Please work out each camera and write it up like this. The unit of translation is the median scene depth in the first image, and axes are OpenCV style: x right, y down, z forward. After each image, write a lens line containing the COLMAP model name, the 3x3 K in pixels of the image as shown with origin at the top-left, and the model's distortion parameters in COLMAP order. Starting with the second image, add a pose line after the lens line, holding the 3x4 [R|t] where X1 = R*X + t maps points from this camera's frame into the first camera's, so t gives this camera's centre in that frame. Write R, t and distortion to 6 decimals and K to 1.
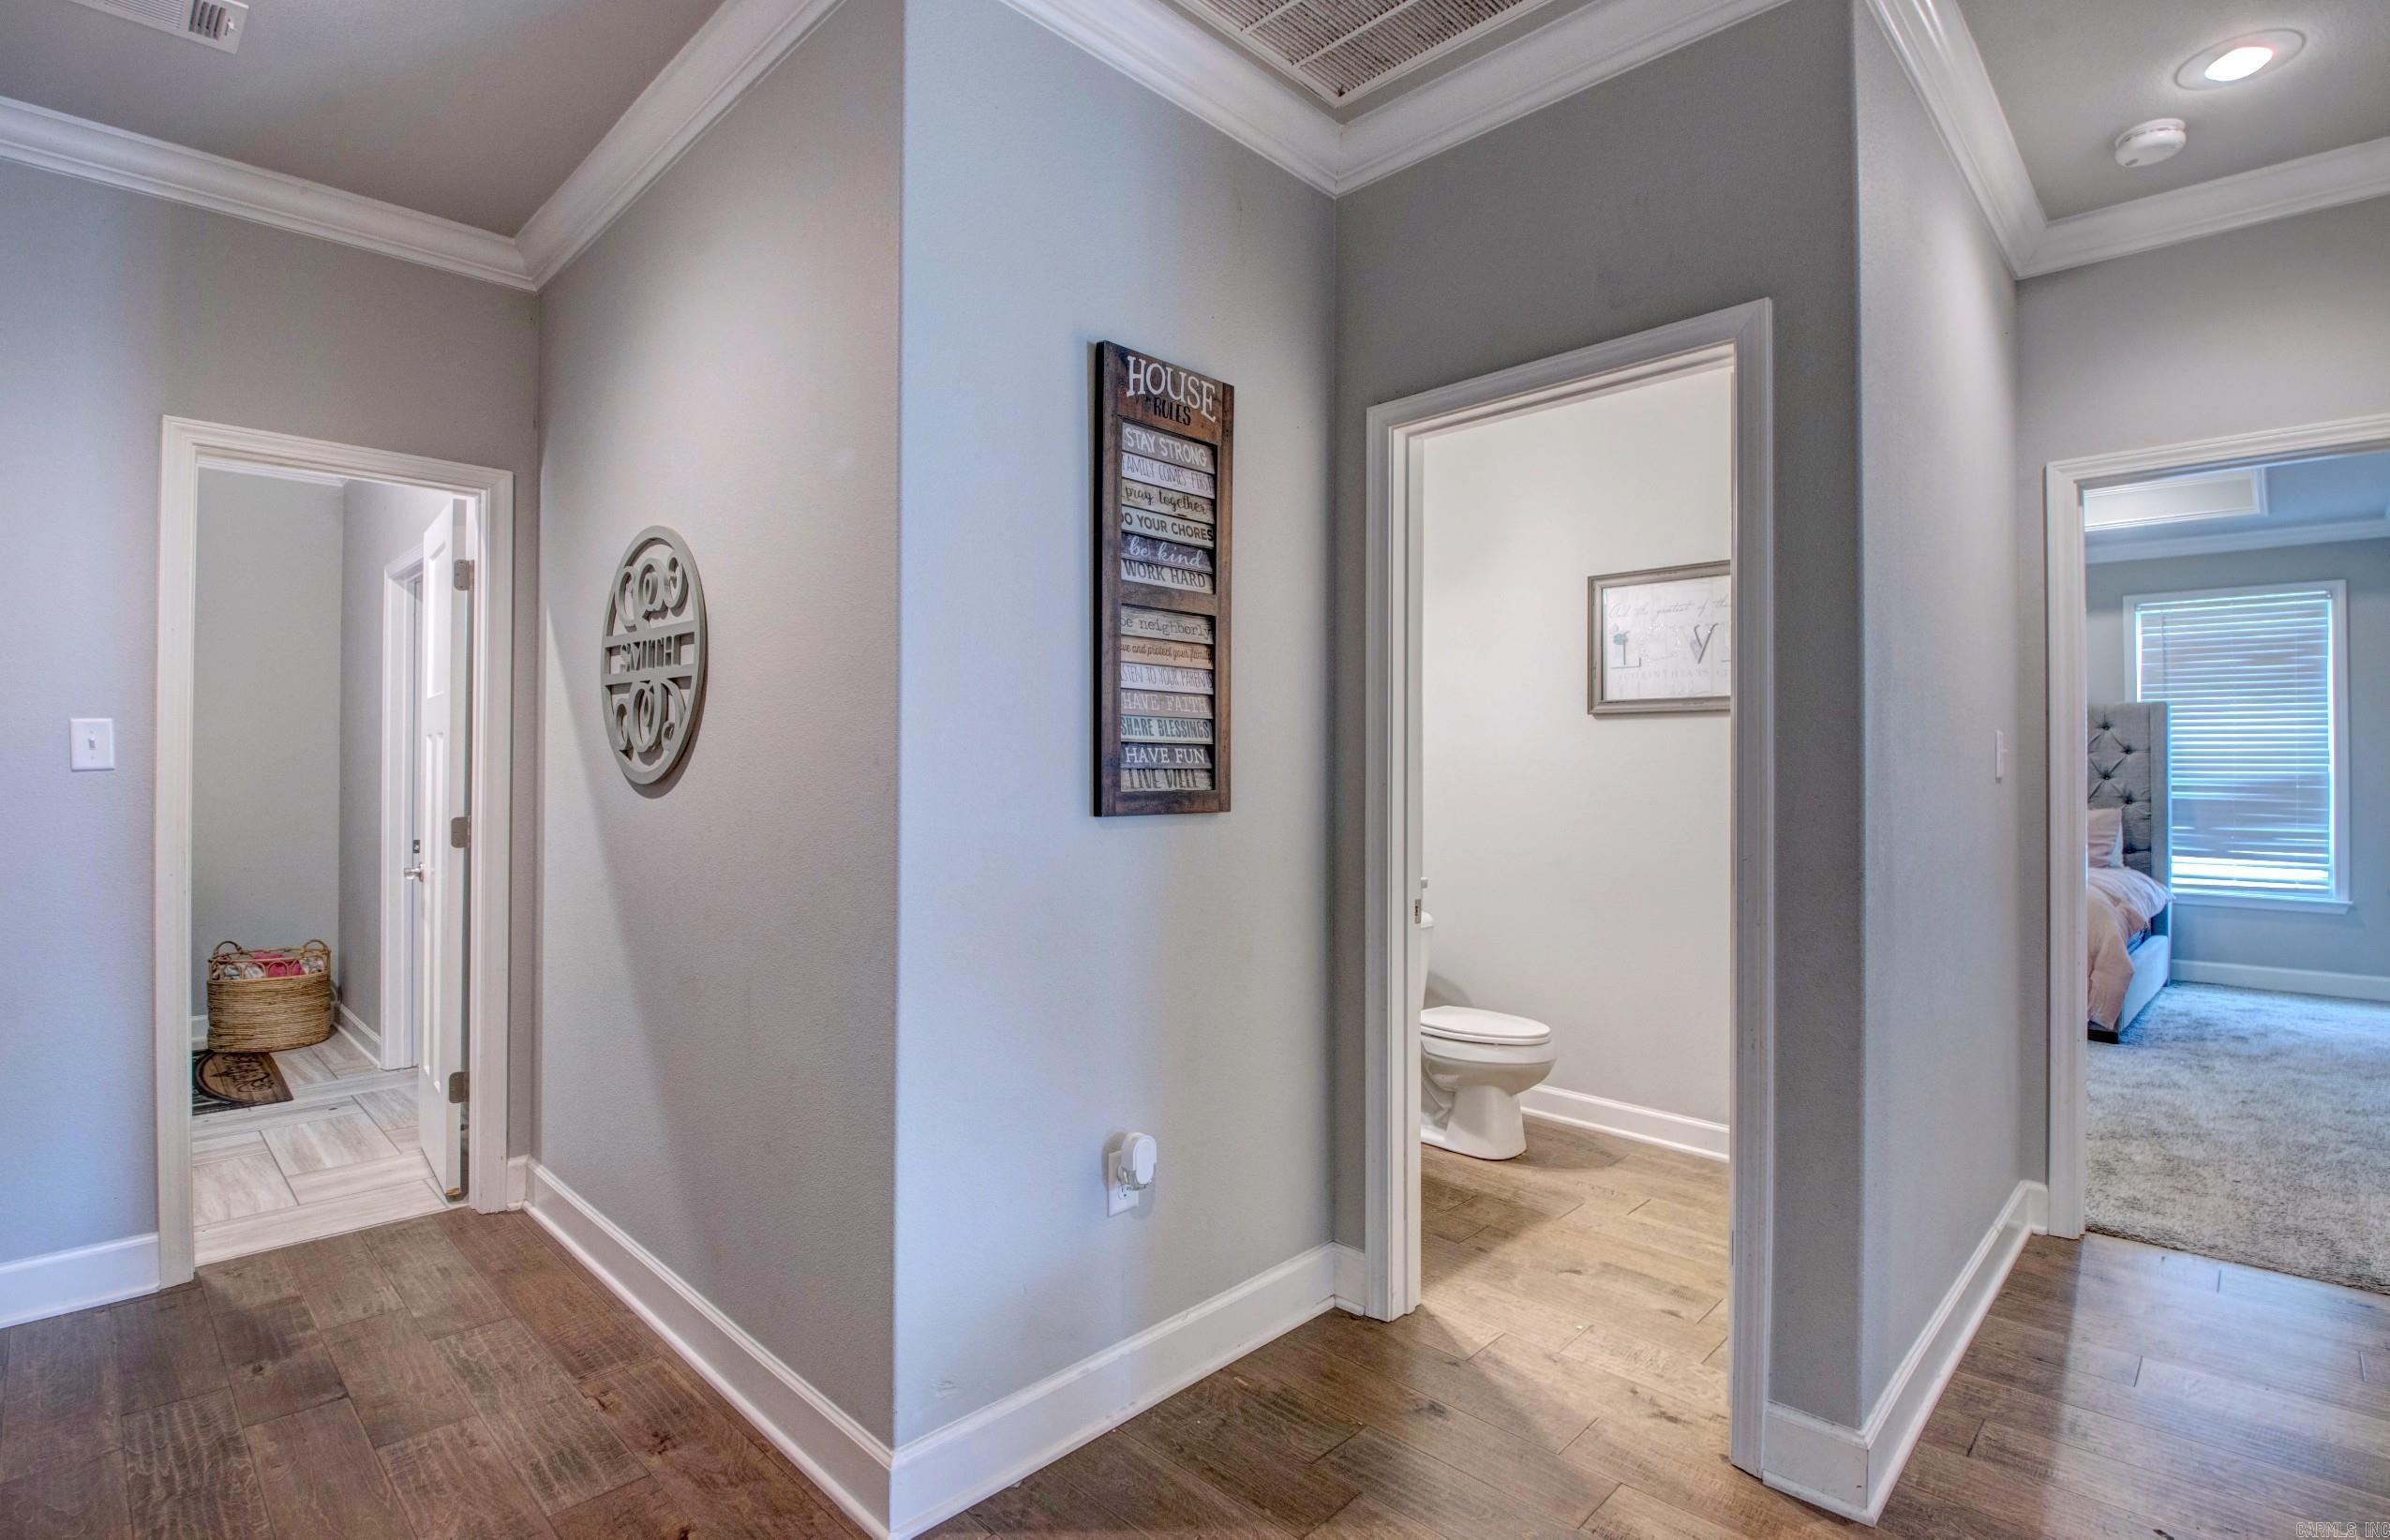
lens RADIAL K [[1112.4, 0, 1183.7], [0, 1112.4, 758.3], [0, 0, 1]] dist [0.026578, -0.041965]
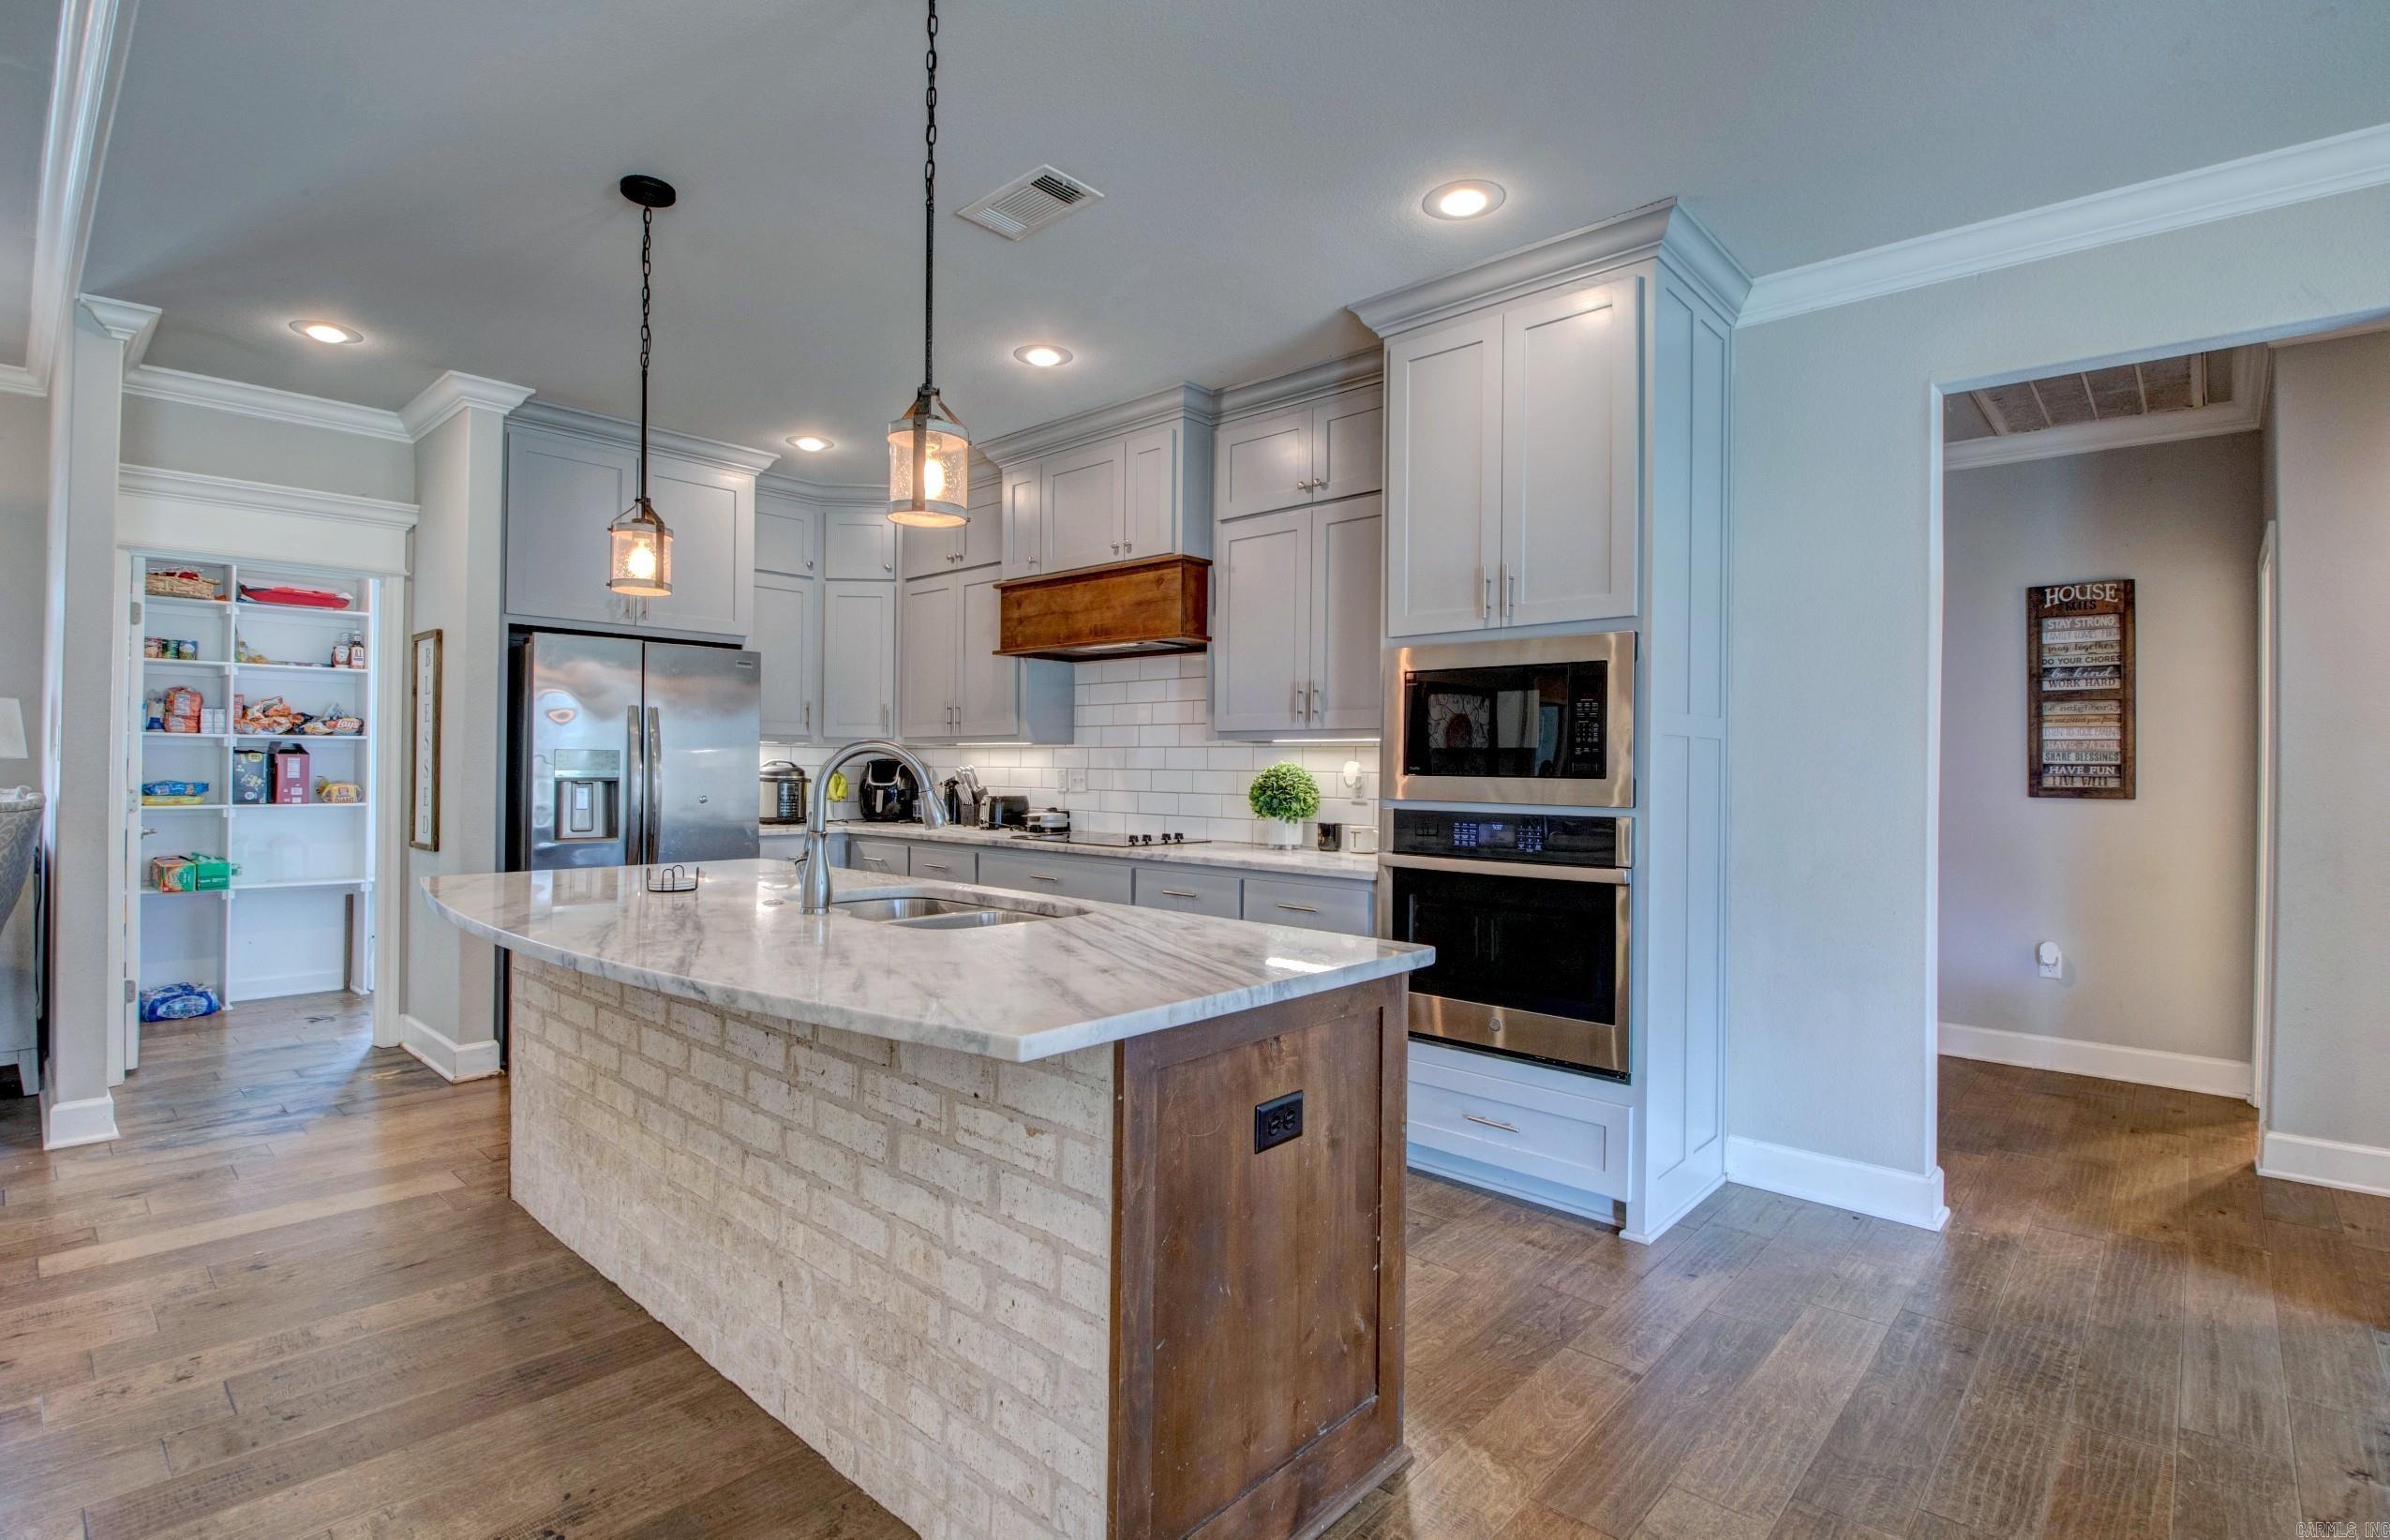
lens RADIAL K [[1112.4, 0, 1183.7], [0, 1112.4, 758.3], [0, 0, 1]] dist [0.026578, -0.041965]
pose [[0.030559, -0.007984, -0.999501, 2.021789], [0.001409, 0.999967, -0.007945, -0.010527], [0.999532, -0.001166, 0.030570, -0.747243]]
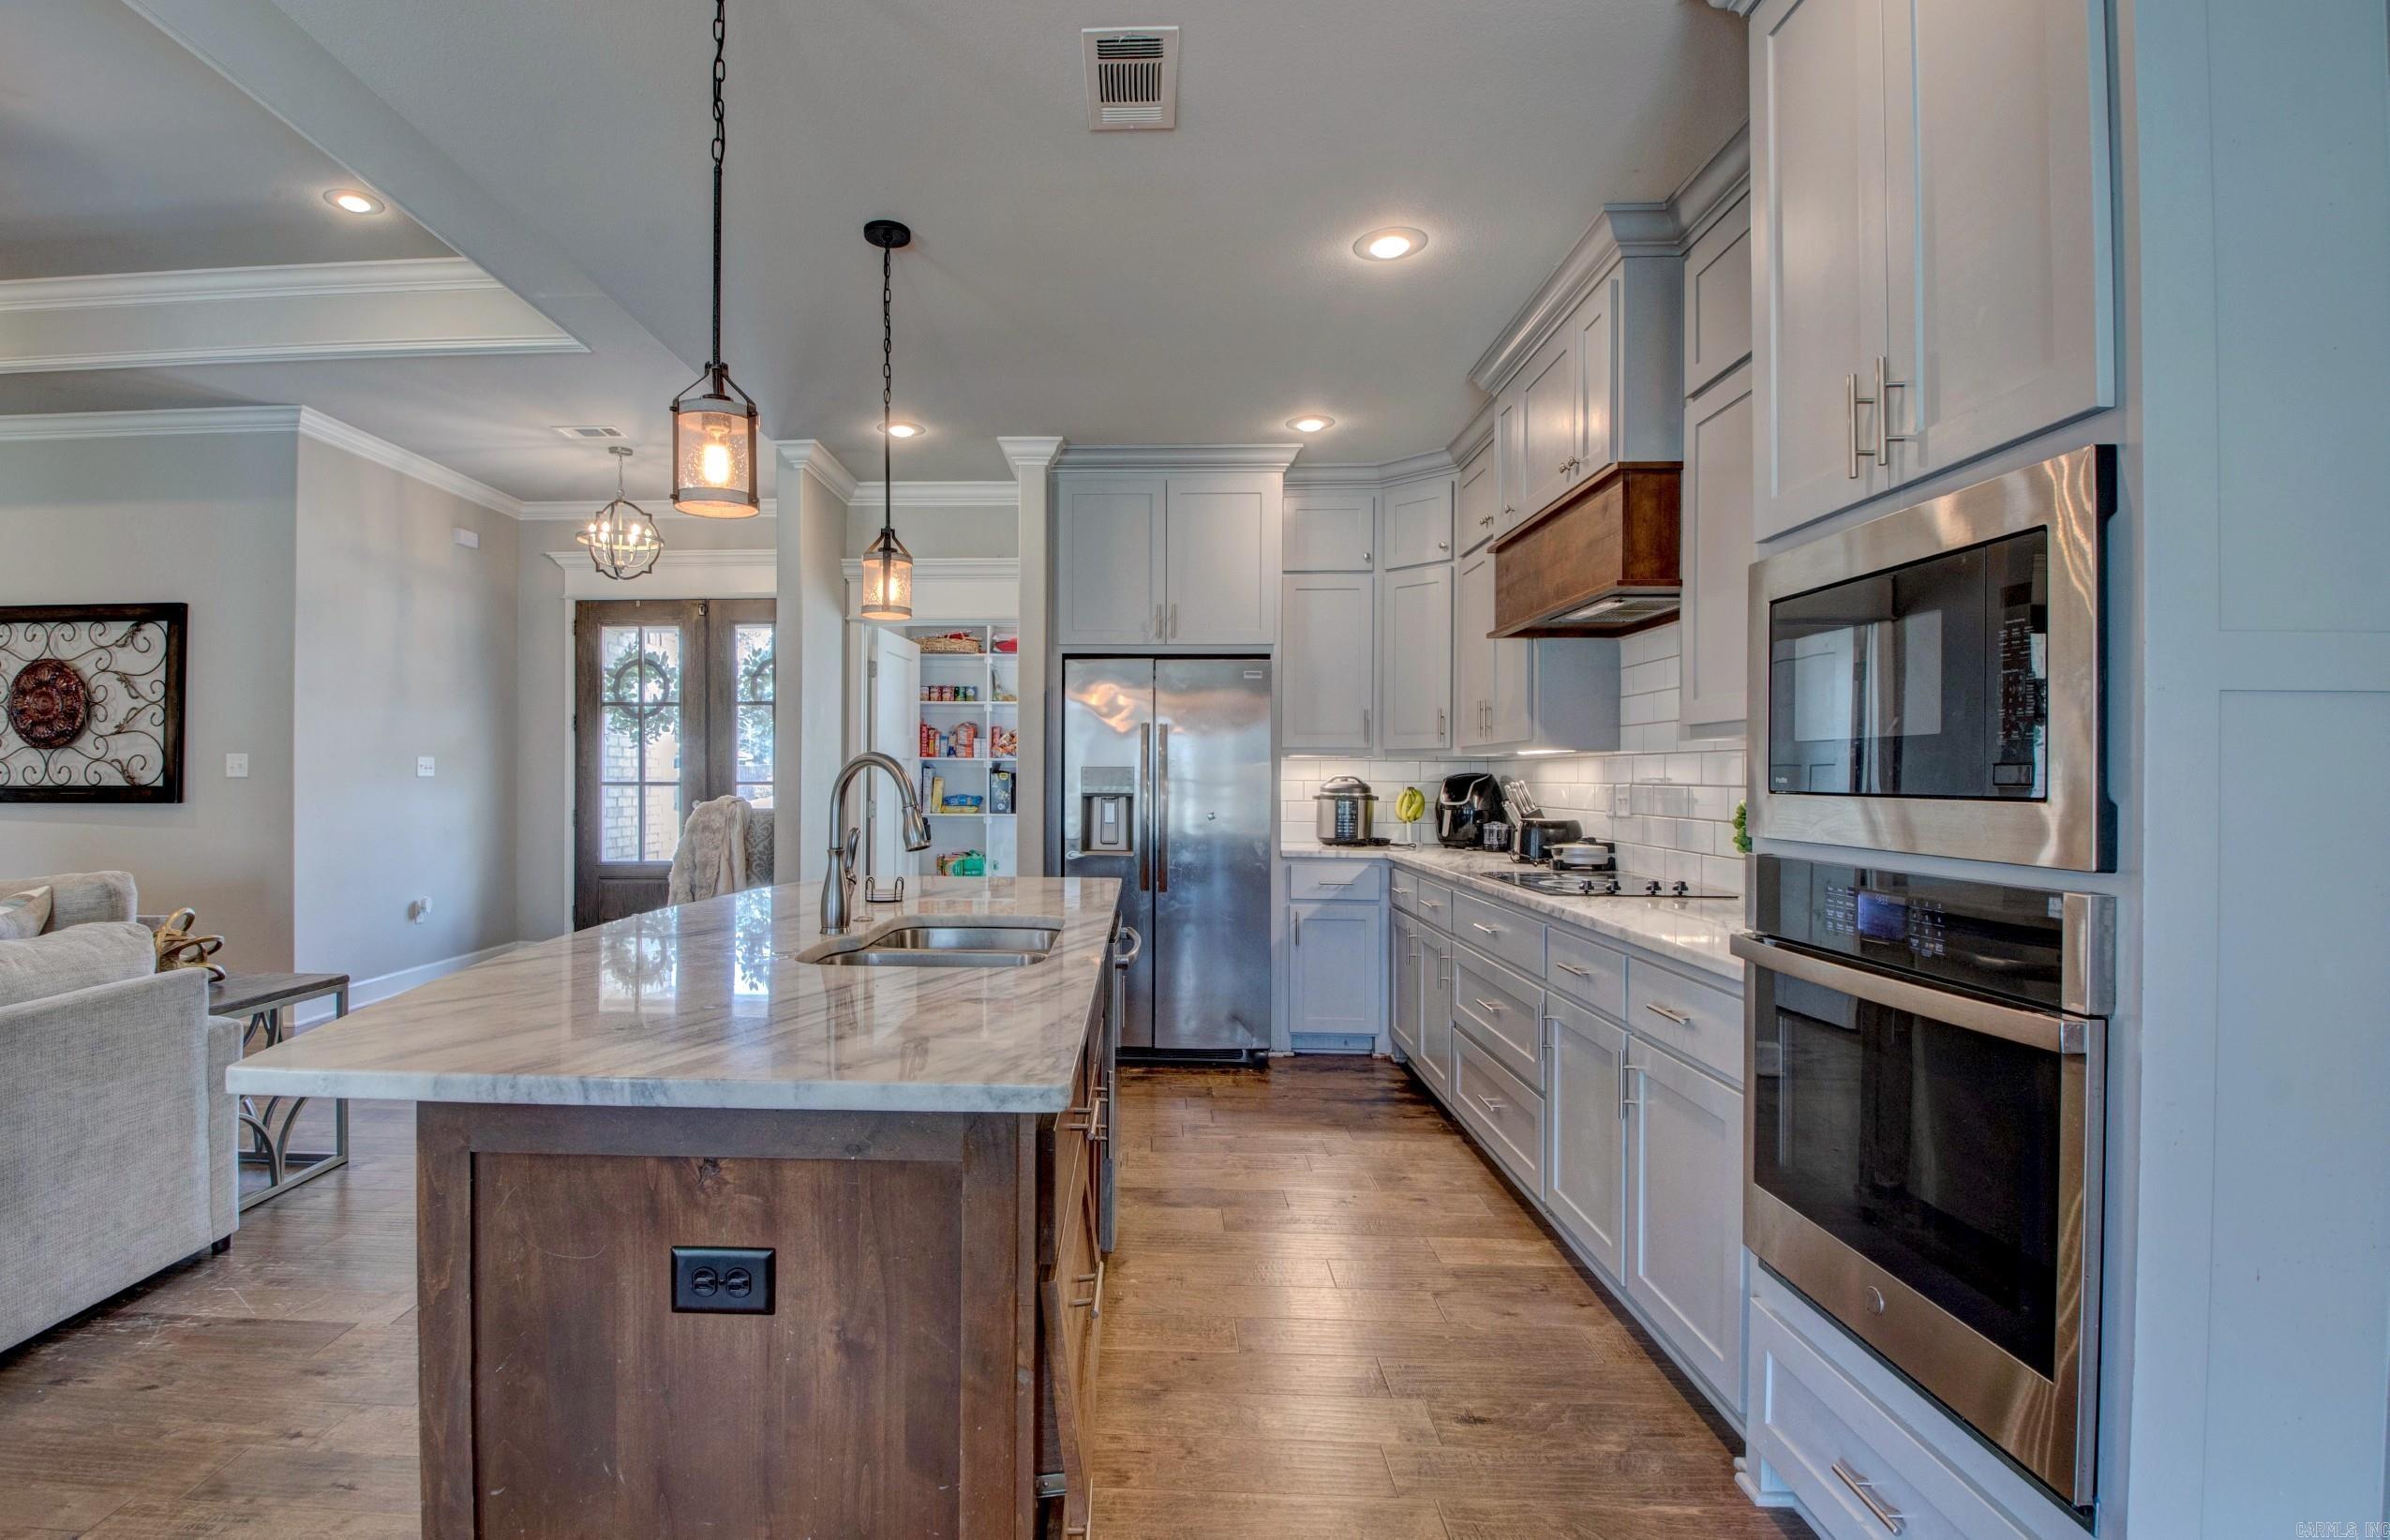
lens RADIAL K [[1184.2, 0, 1074.8], [0, 1184.2, 777.8], [0, 0, 1]] dist [0.000434, -0.029018]
pose [[-0.756289, -0.003558, -0.654228, 1.459929], [0.002056, 0.999967, -0.007815, -0.004547], [0.654234, -0.007255, -0.756257, -0.064448]]
